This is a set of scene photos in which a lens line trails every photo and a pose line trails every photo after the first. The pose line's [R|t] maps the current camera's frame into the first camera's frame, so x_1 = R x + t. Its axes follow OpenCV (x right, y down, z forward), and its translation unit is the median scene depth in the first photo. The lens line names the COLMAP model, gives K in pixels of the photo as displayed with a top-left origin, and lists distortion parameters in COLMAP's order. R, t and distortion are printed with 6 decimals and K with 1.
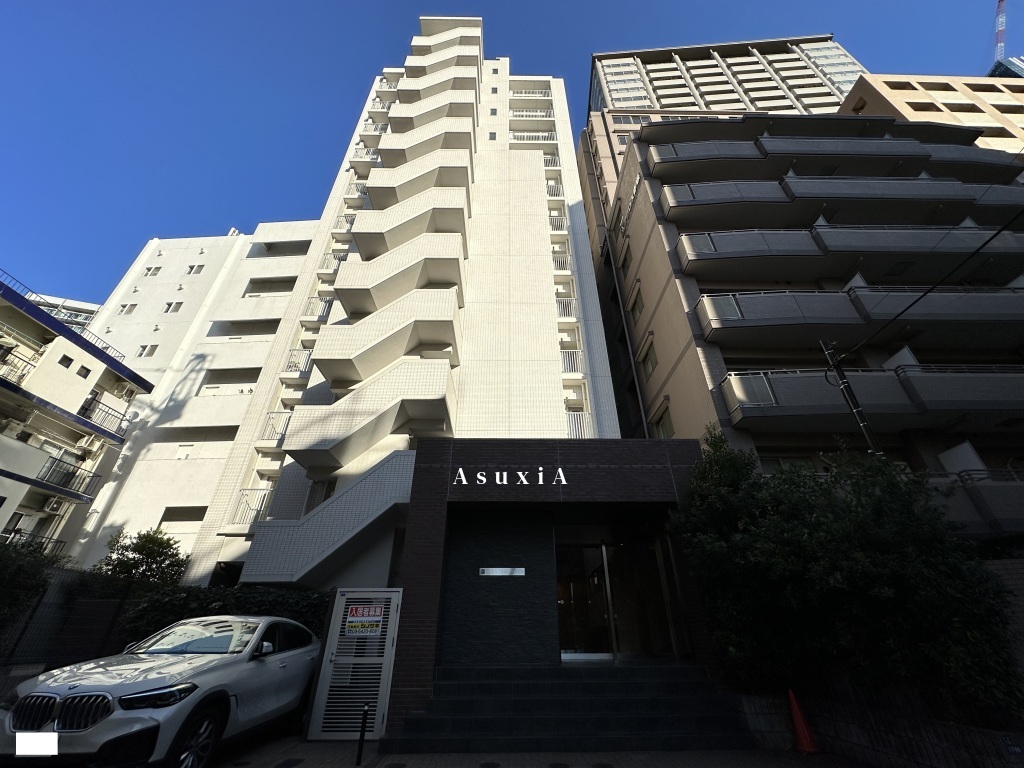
lens RADIAL K [[407.4, 0, 511.4], [0, 407.4, 384.6], [0, 0, 1]] dist [-0.005926, 0.000994]
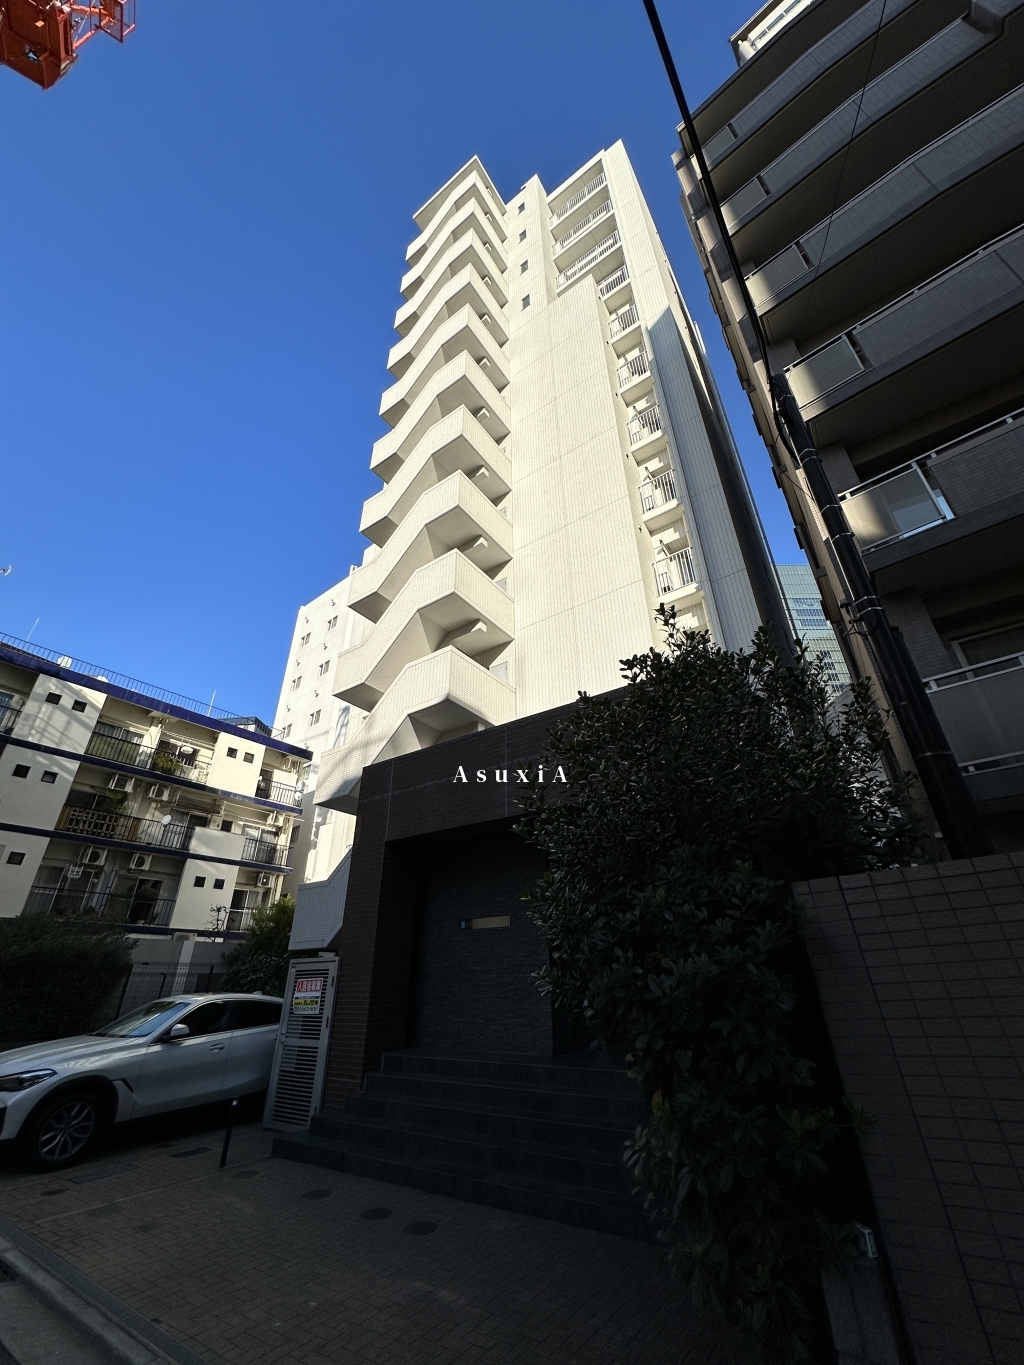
lens RADIAL K [[543.1, 0, 514.2], [0, 543.1, 684.6], [0, 0, 1]] dist [-0.005926, 0.000994]
pose [[0.813747, -0.289262, -0.504127, 0.304053], [0.317970, 0.947611, -0.030469, 0.053769], [0.486530, -0.135503, 0.863092, 0.128541]]
